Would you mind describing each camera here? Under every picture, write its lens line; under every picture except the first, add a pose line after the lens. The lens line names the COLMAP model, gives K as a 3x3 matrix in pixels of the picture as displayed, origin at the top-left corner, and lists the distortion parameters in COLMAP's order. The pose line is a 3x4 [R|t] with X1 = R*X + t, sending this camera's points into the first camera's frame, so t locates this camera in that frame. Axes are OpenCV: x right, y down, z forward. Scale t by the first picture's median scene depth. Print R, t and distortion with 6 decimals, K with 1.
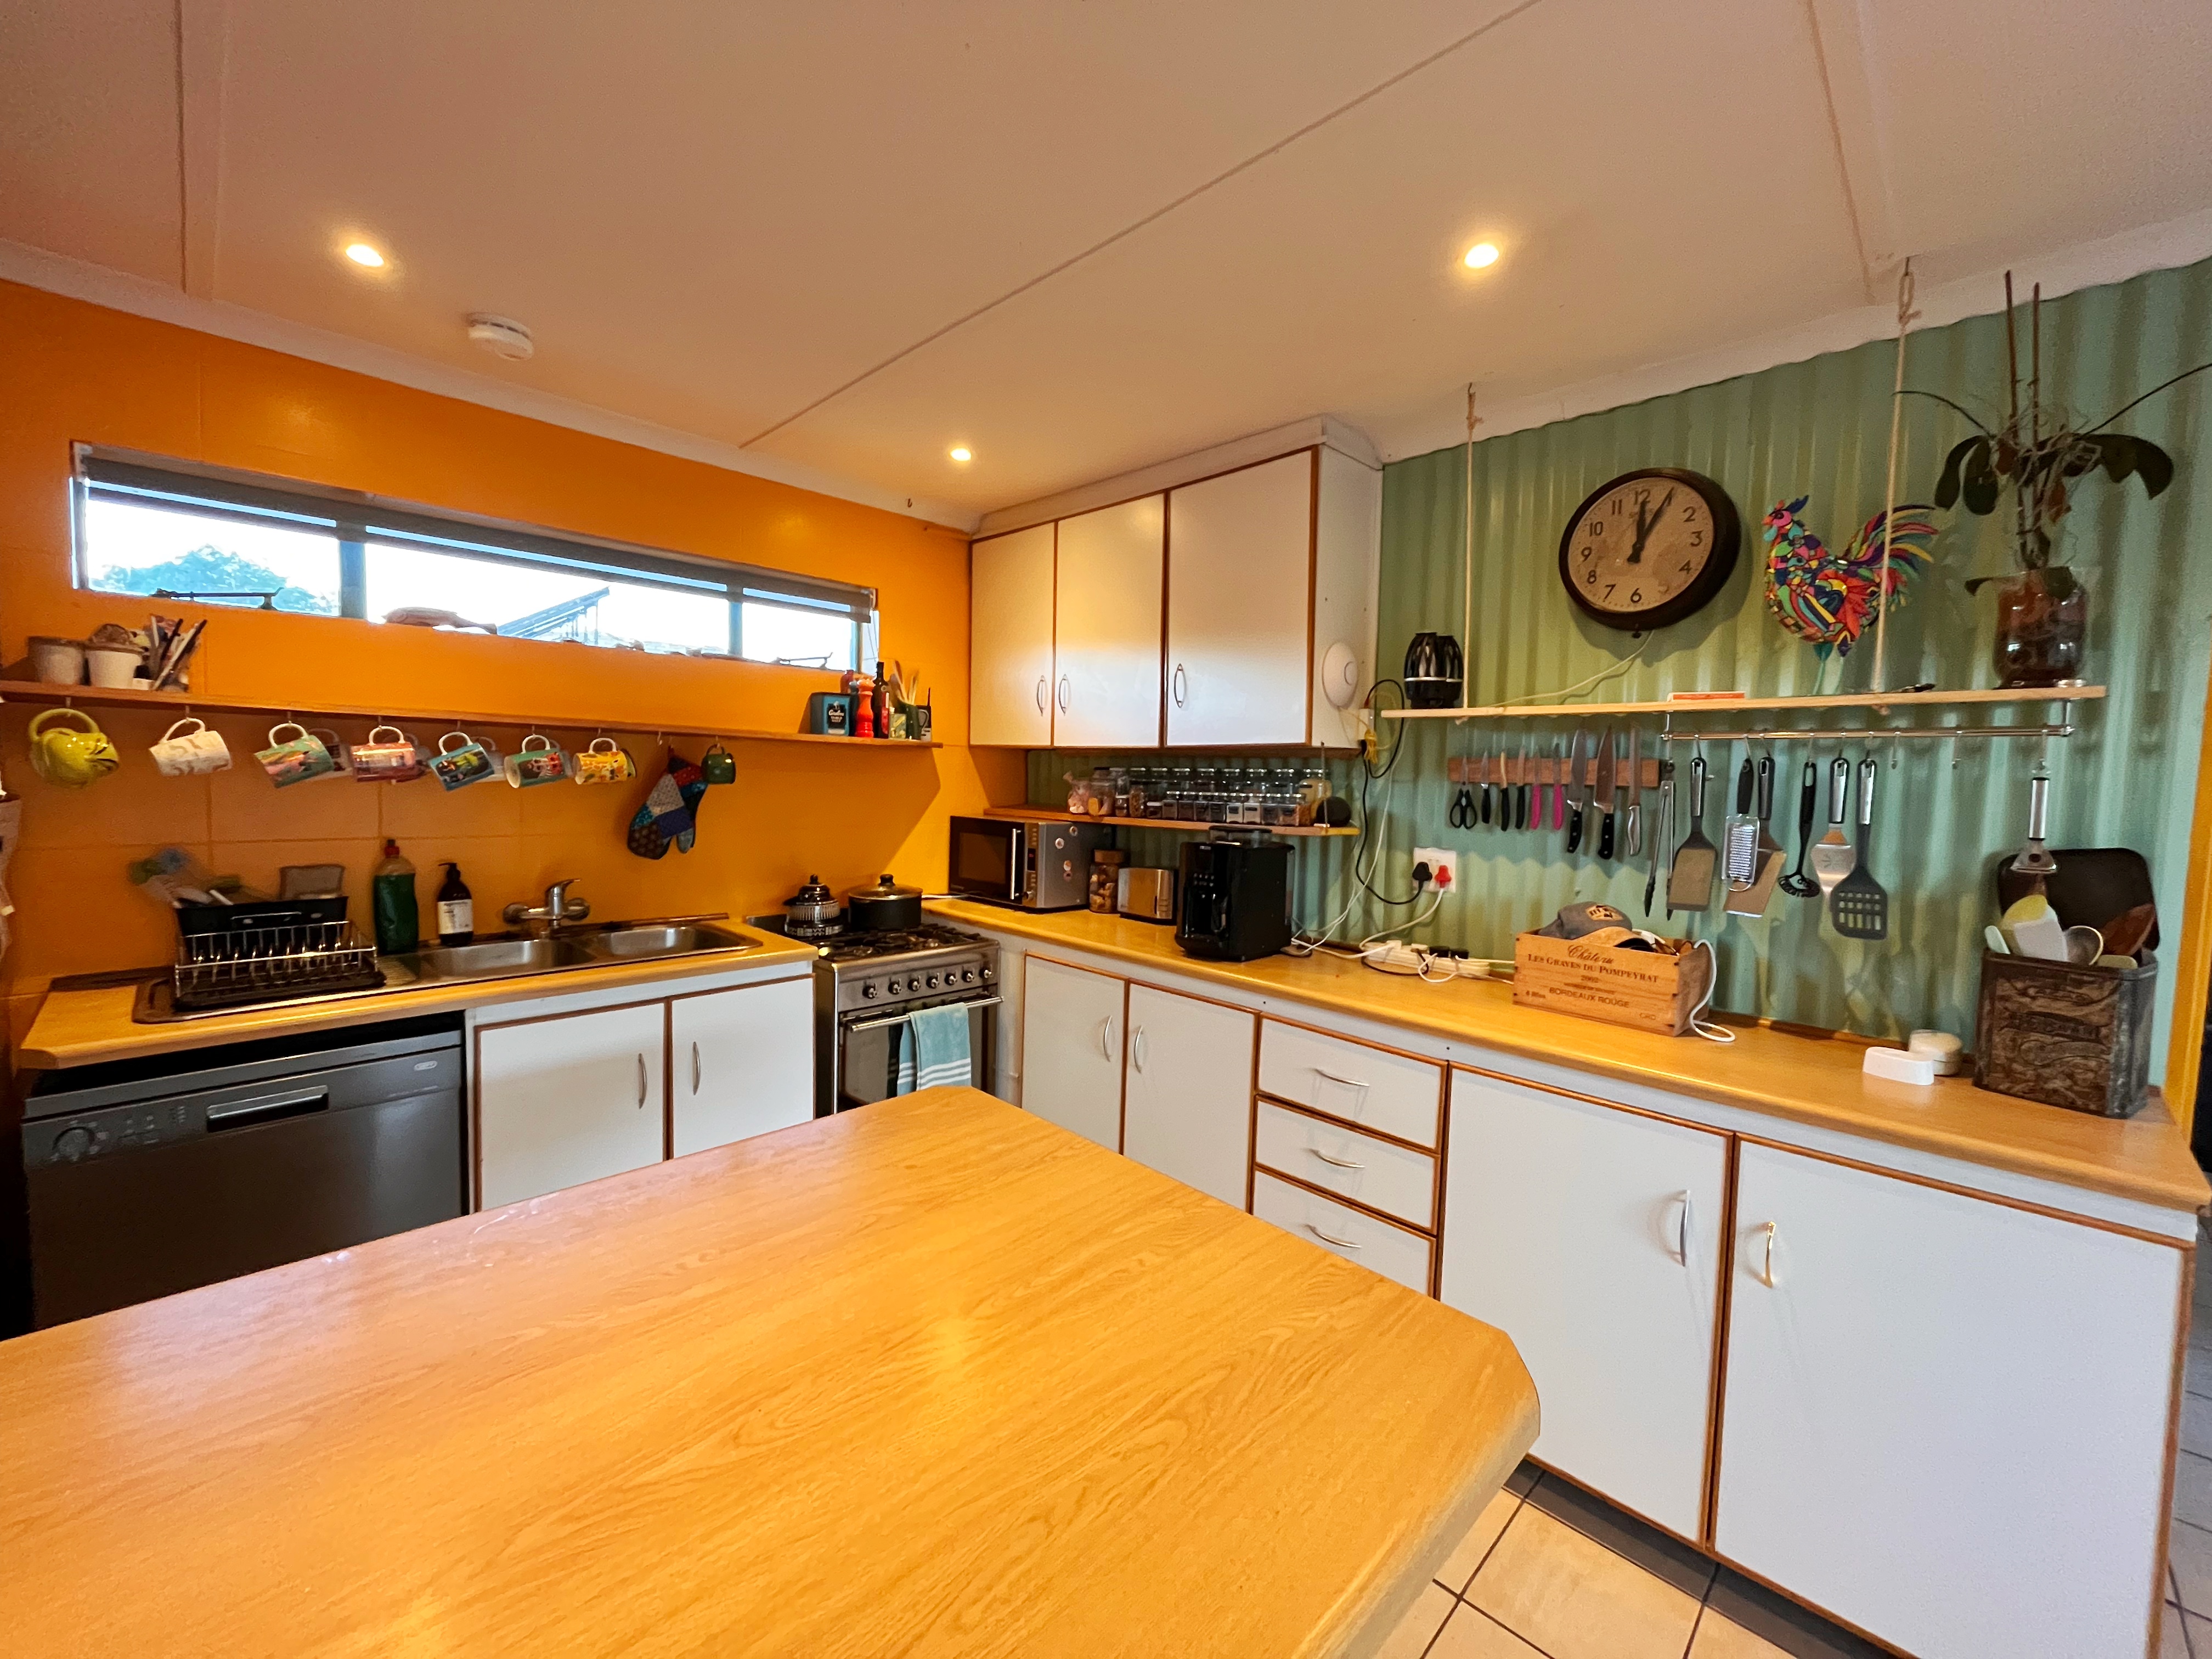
lens RADIAL K [[892.5, 0, 1106.0], [0, 892.5, 829.5], [0, 0, 1]] dist [-0.000296, 0.000041]
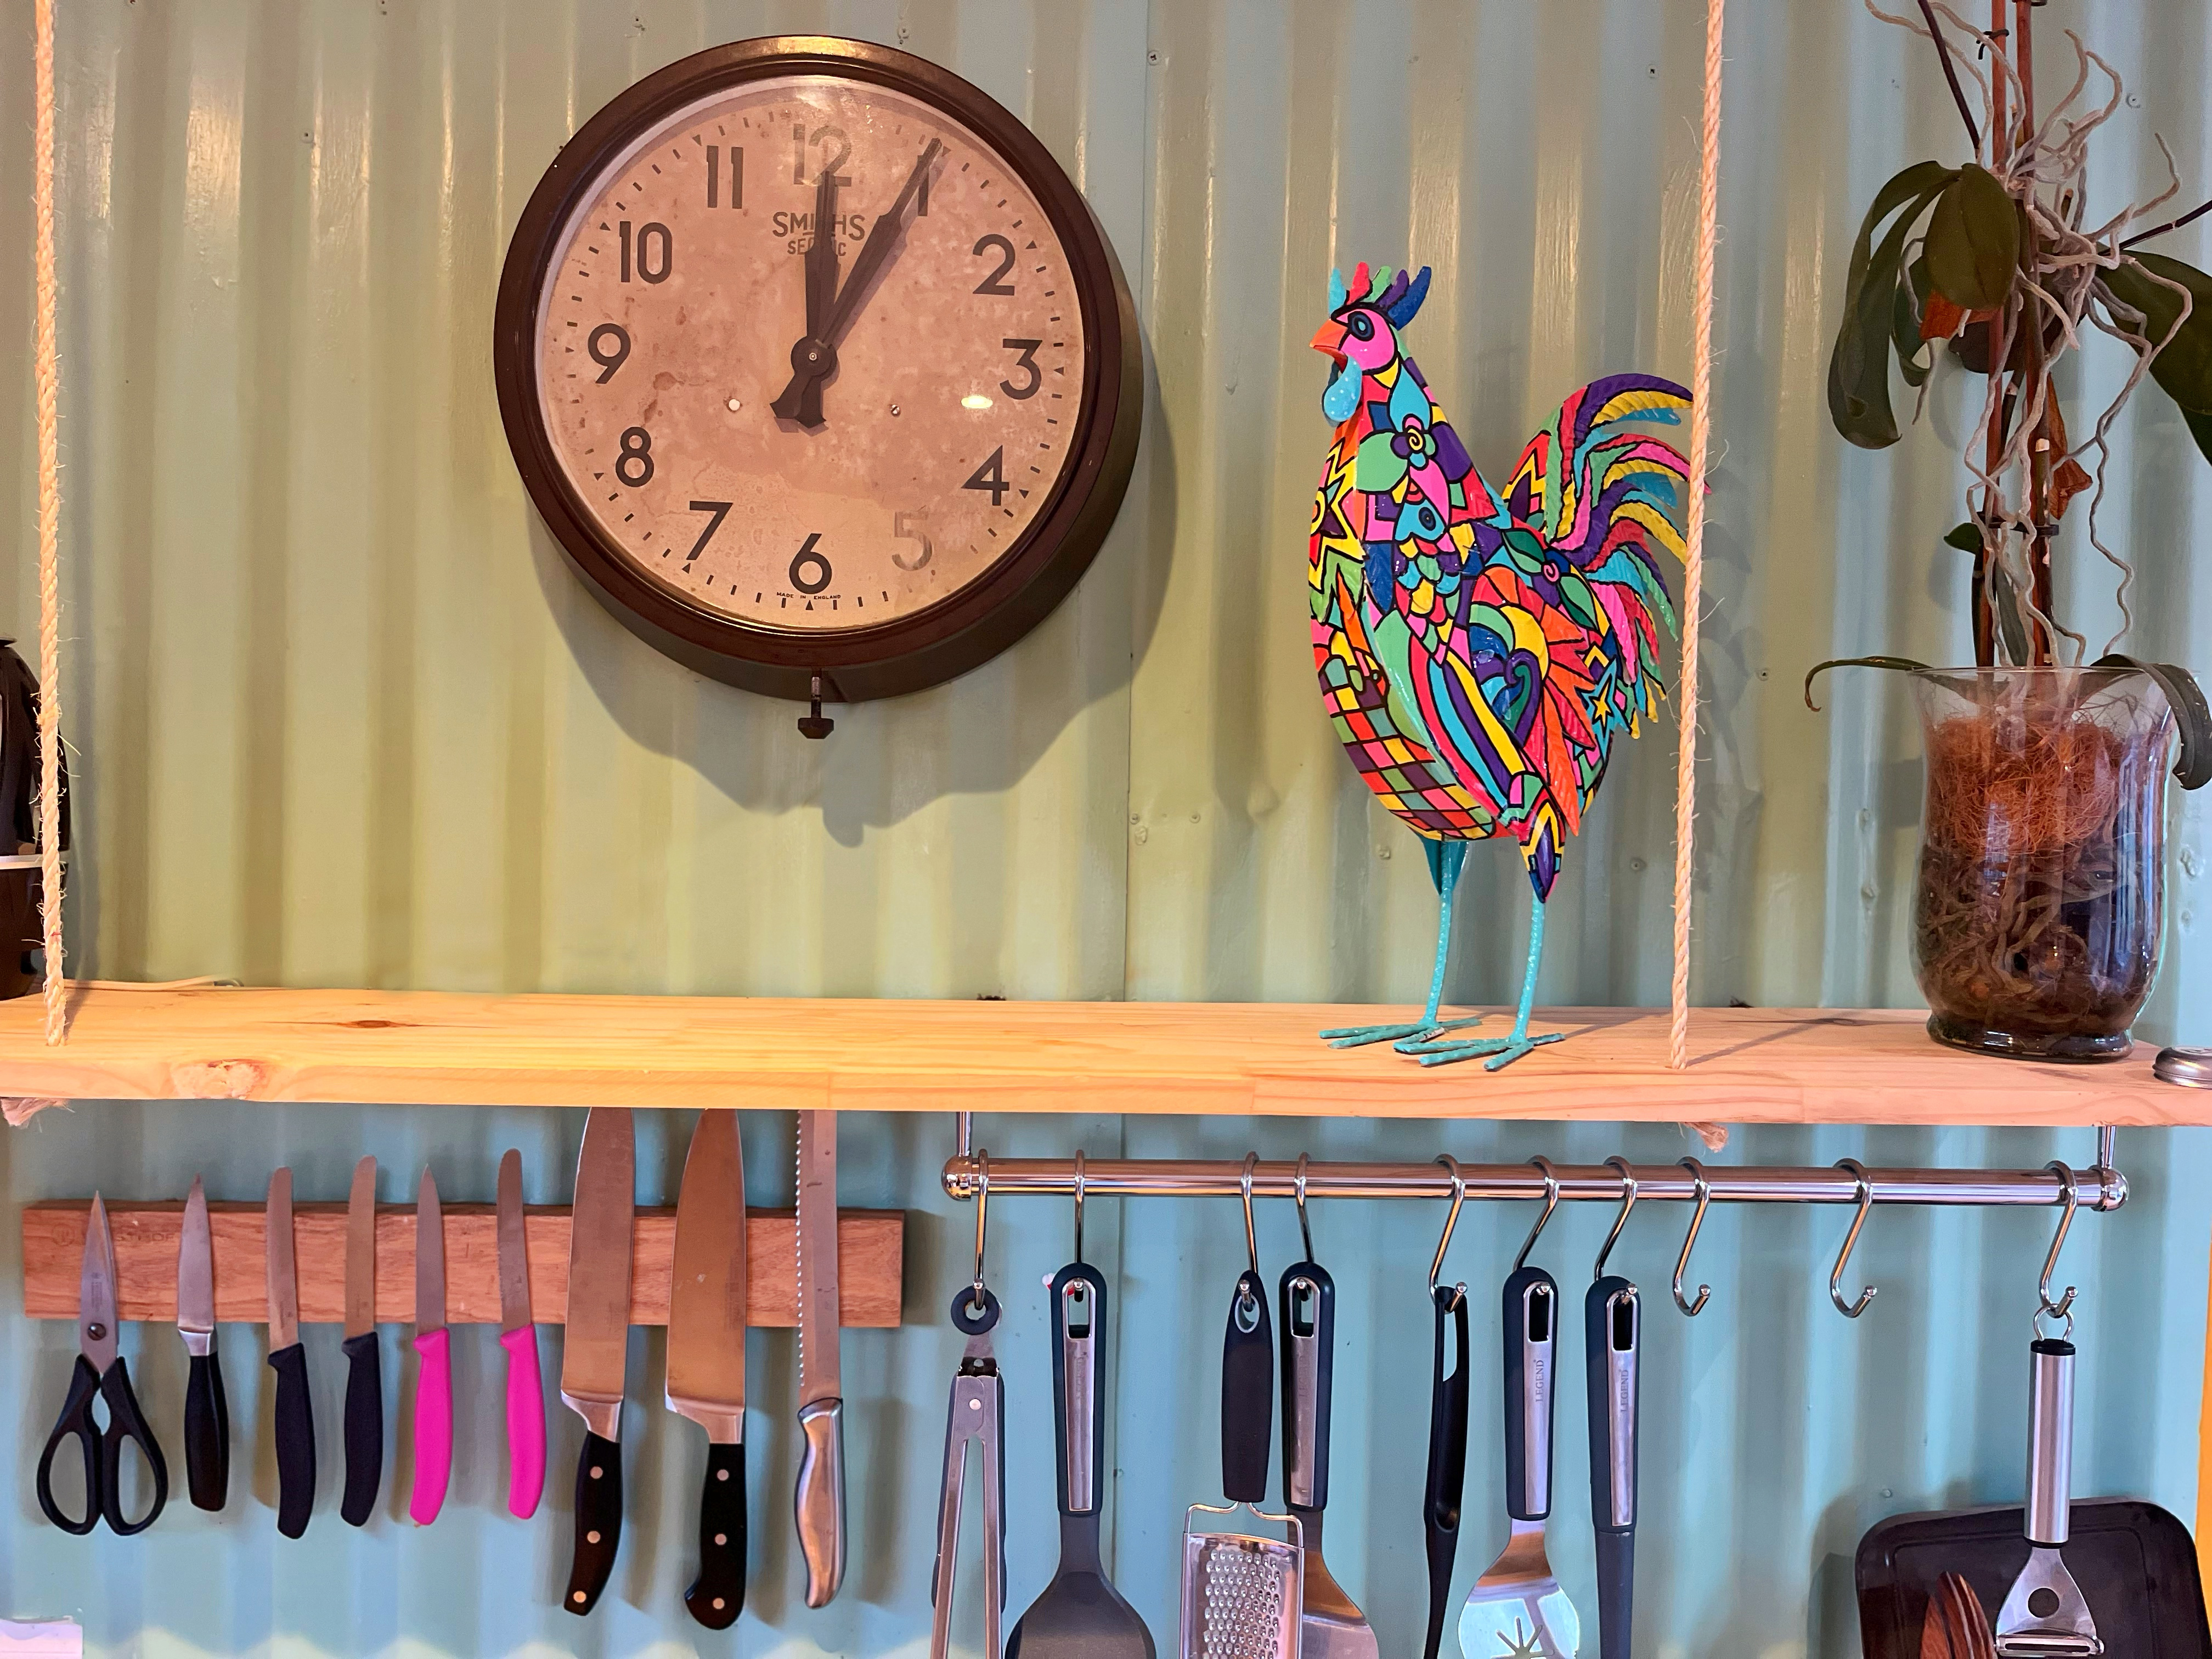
lens RADIAL K [[1713.3, 0, 1106.0], [0, 1713.3, 829.5], [0, 0, 1]] dist [0.069123, -0.117562]
pose [[0.672958, -0.009800, 0.739616, 0.309074], [0.043620, 0.998698, -0.026456, -0.177298], [-0.738394, 0.050066, 0.672509, 0.643266]]
